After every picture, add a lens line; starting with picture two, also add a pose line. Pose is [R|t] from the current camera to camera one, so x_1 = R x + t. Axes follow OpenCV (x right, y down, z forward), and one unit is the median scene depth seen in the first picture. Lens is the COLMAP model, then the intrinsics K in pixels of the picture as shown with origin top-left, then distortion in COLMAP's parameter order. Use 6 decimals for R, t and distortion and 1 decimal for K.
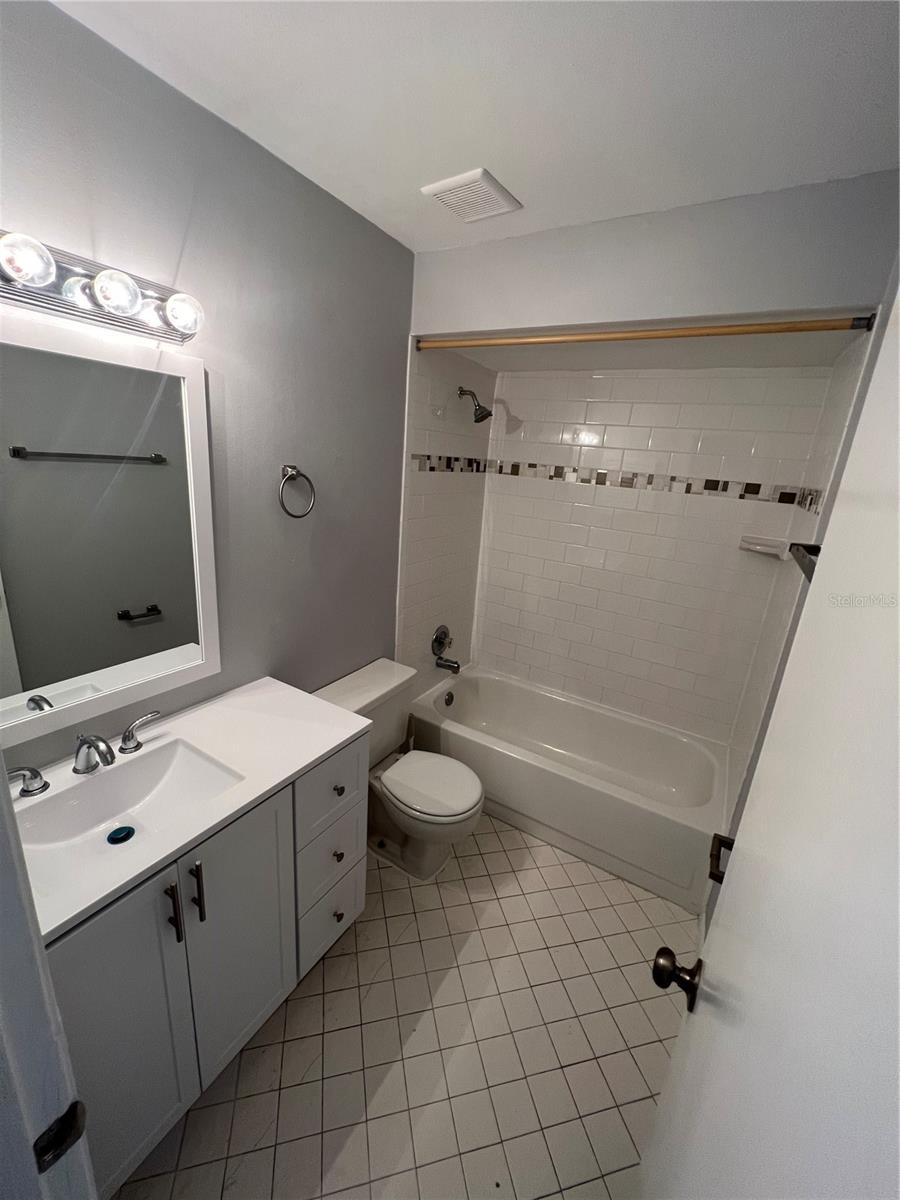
lens RADIAL K [[485.9, 0, 450.0], [0, 485.9, 600.0], [0, 0, 1]] dist [0.001159, 0.000072]
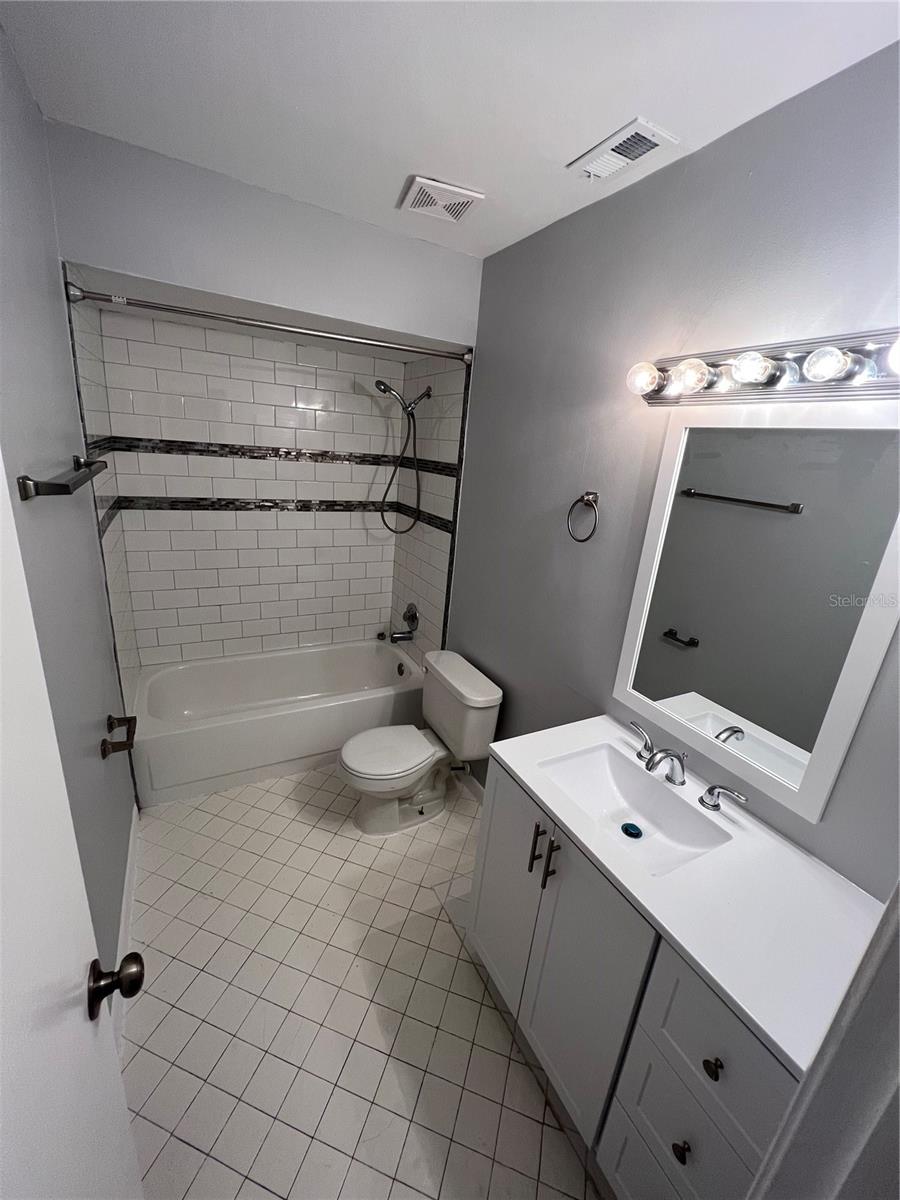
lens RADIAL K [[485.9, 0, 450.0], [0, 485.9, 600.0], [0, 0, 1]] dist [0.001159, 0.000072]
pose [[-0.497843, 0.114218, -0.859713, 0.450972], [-0.397609, 0.850914, 0.343297, -0.198807], [0.770753, 0.512738, -0.378207, 0.776742]]
